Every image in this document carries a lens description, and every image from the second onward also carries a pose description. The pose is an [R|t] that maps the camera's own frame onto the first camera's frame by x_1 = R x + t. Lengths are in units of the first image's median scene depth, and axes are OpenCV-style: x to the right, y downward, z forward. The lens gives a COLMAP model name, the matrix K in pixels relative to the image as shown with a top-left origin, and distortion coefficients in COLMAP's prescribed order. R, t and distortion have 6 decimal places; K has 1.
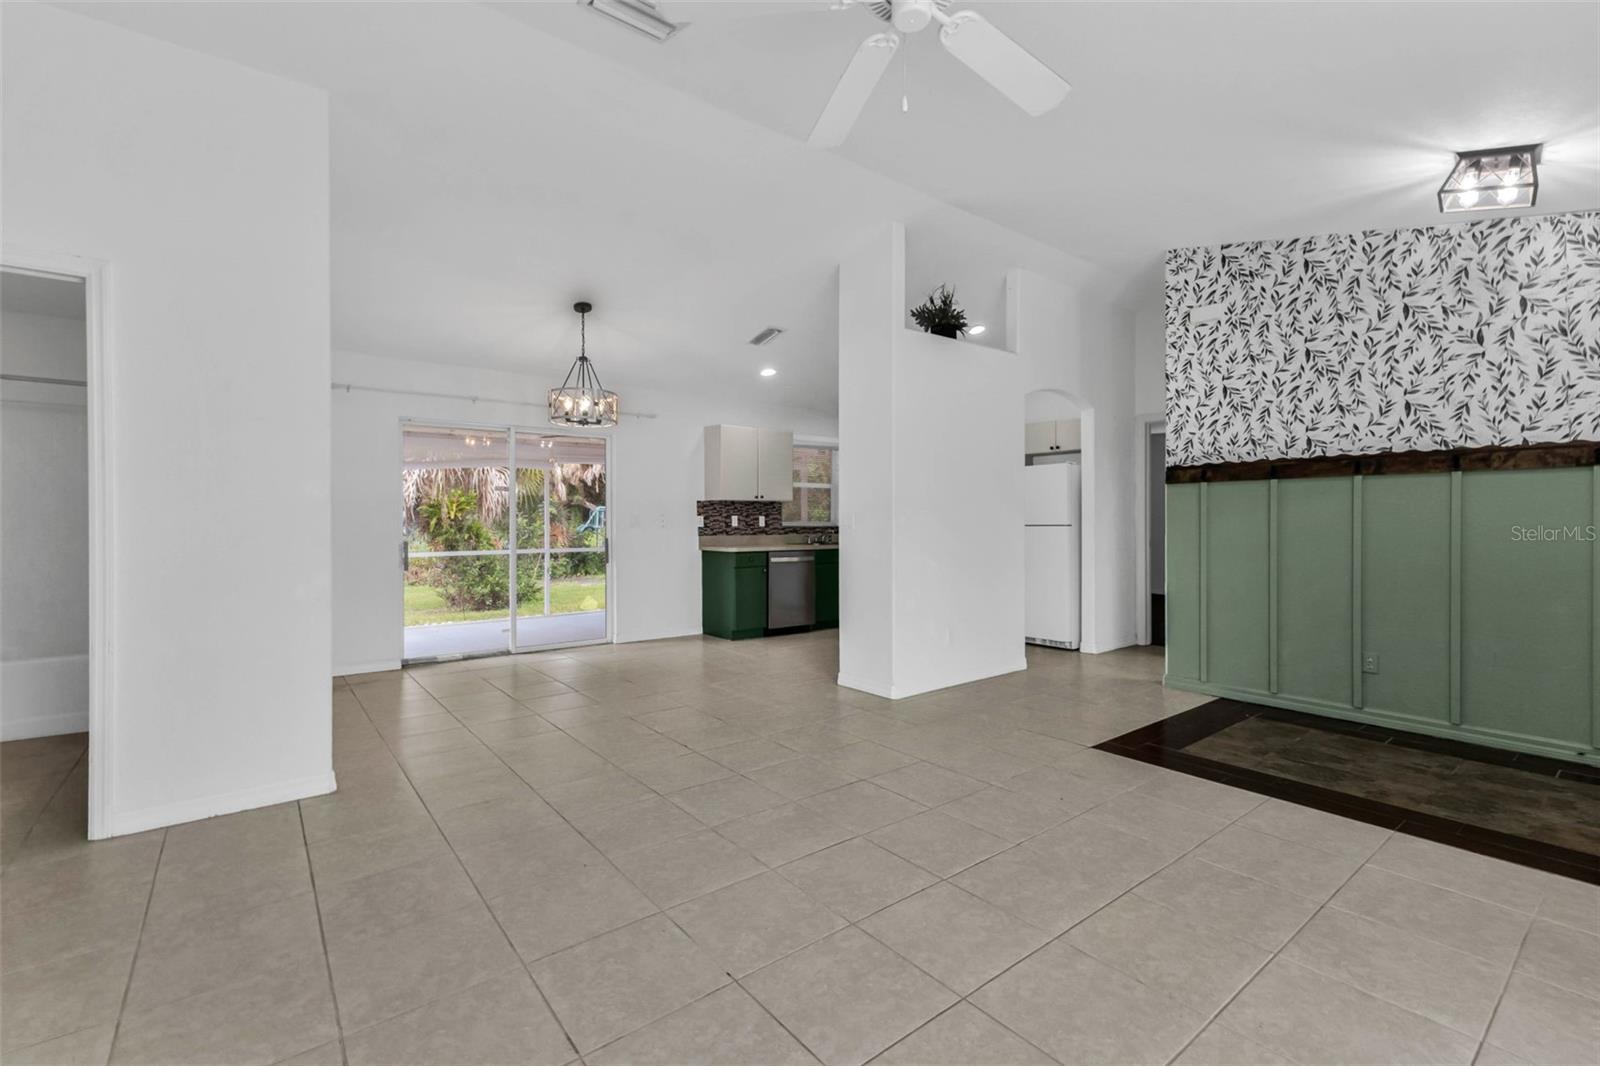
lens RADIAL K [[704.3, 0, 798.6], [0, 704.3, 521.5], [0, 0, 1]] dist [0.019203, -0.007522]
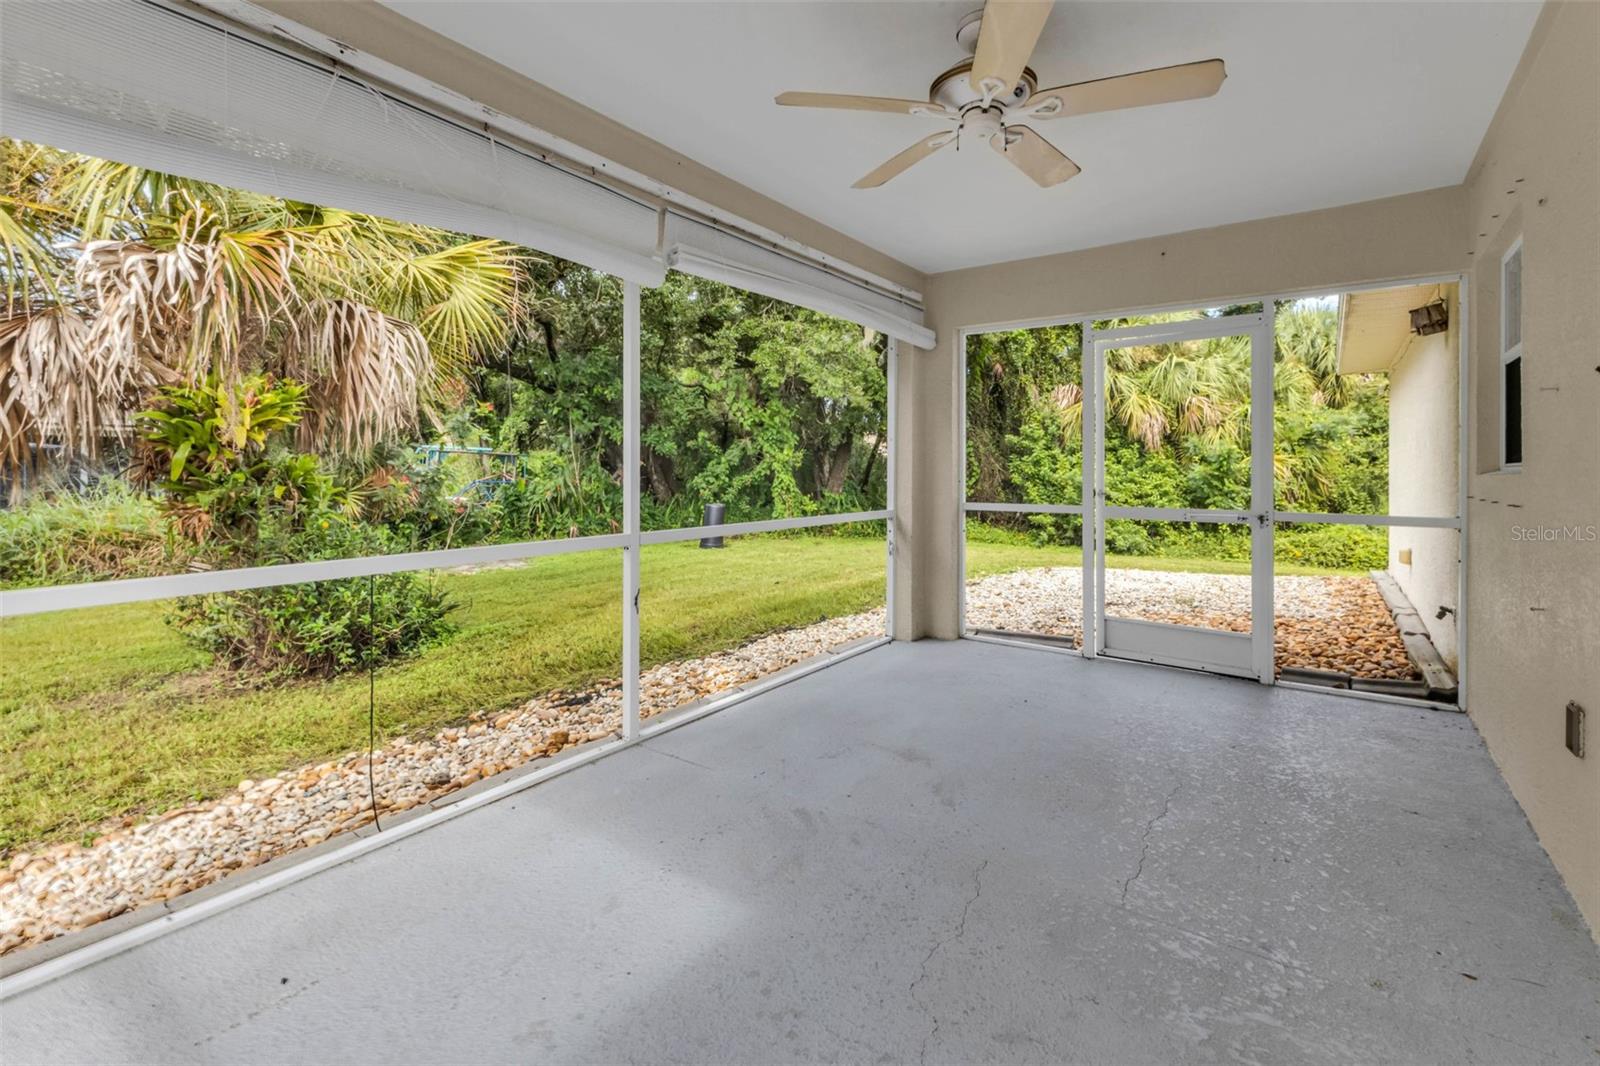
lens RADIAL K [[716.8, 0, 792.9], [0, 716.8, 467.1], [0, 0, 1]] dist [0.004611, 0.000423]
pose [[0.963771, 0.004517, 0.266693, -0.798908], [-0.003844, 0.999988, -0.003043, 0.020038], [-0.266704, 0.001908, 0.963777, 1.425886]]
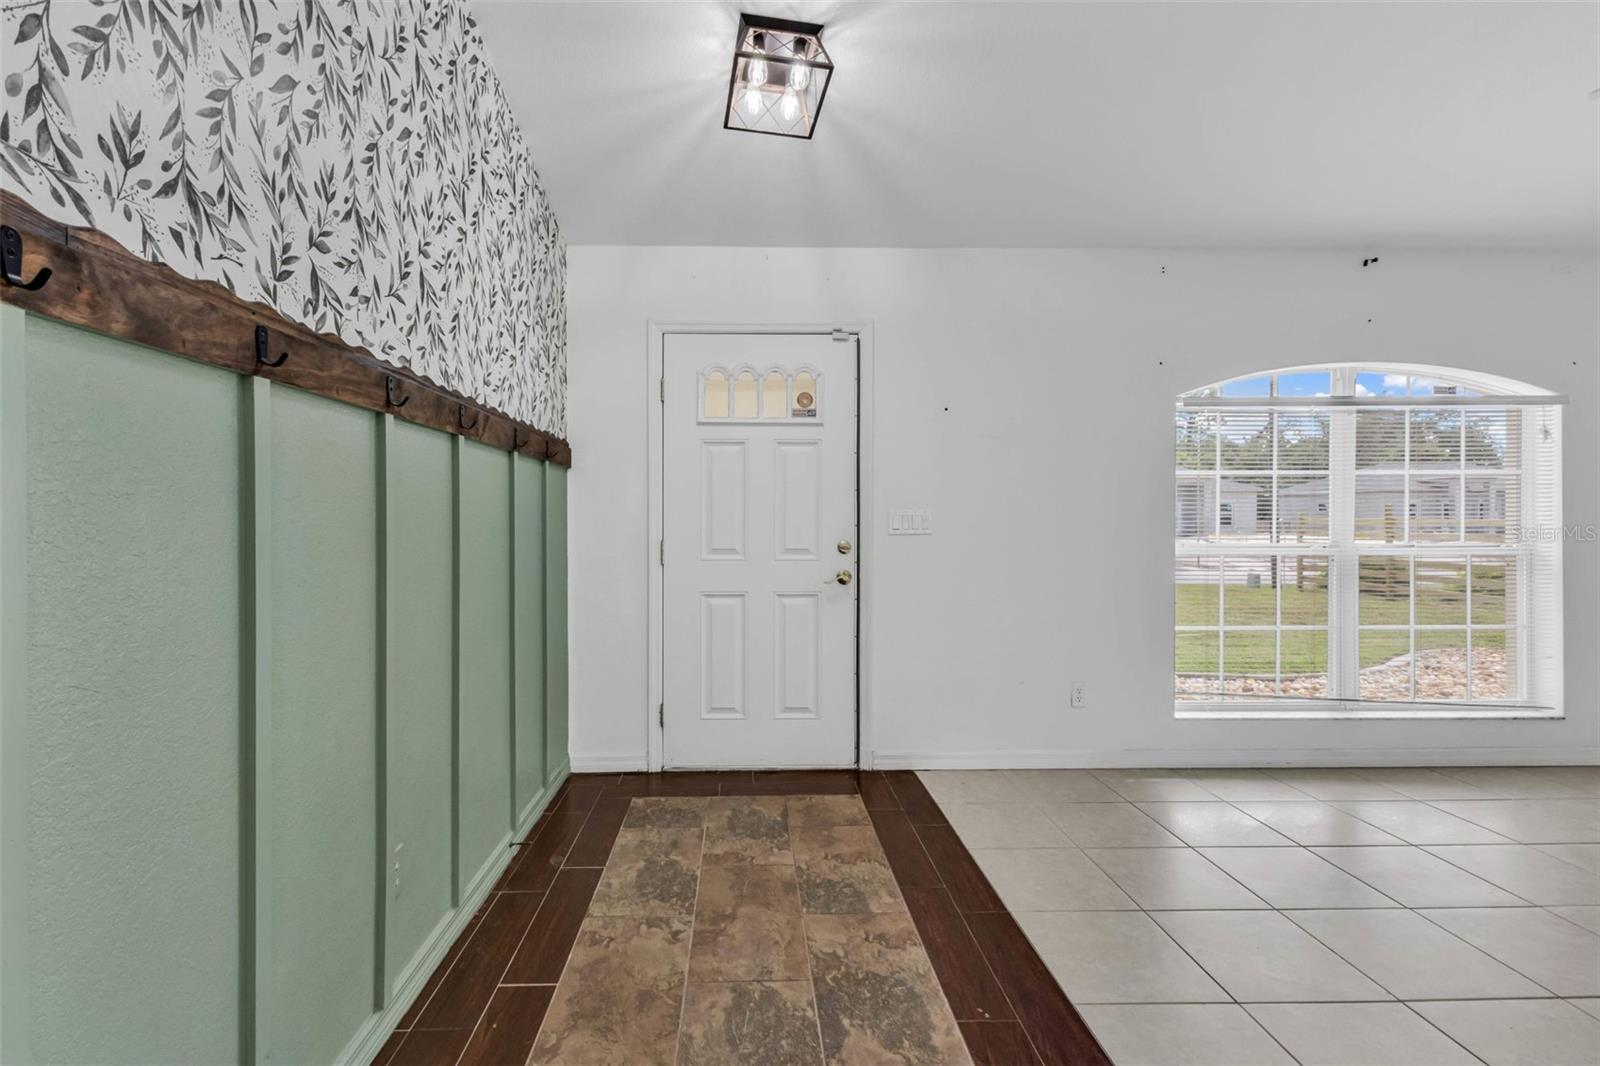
lens RADIAL K [[711.4, 0, 744.9], [0, 711.4, 523.0], [0, 0, 1]] dist [0.011256, -0.000344]
pose [[-0.791577, -0.000107, 0.611070, 0.351013], [0.005941, 0.999951, 0.007871, -0.005477], [-0.611041, 0.009860, -0.791538, 1.072759]]
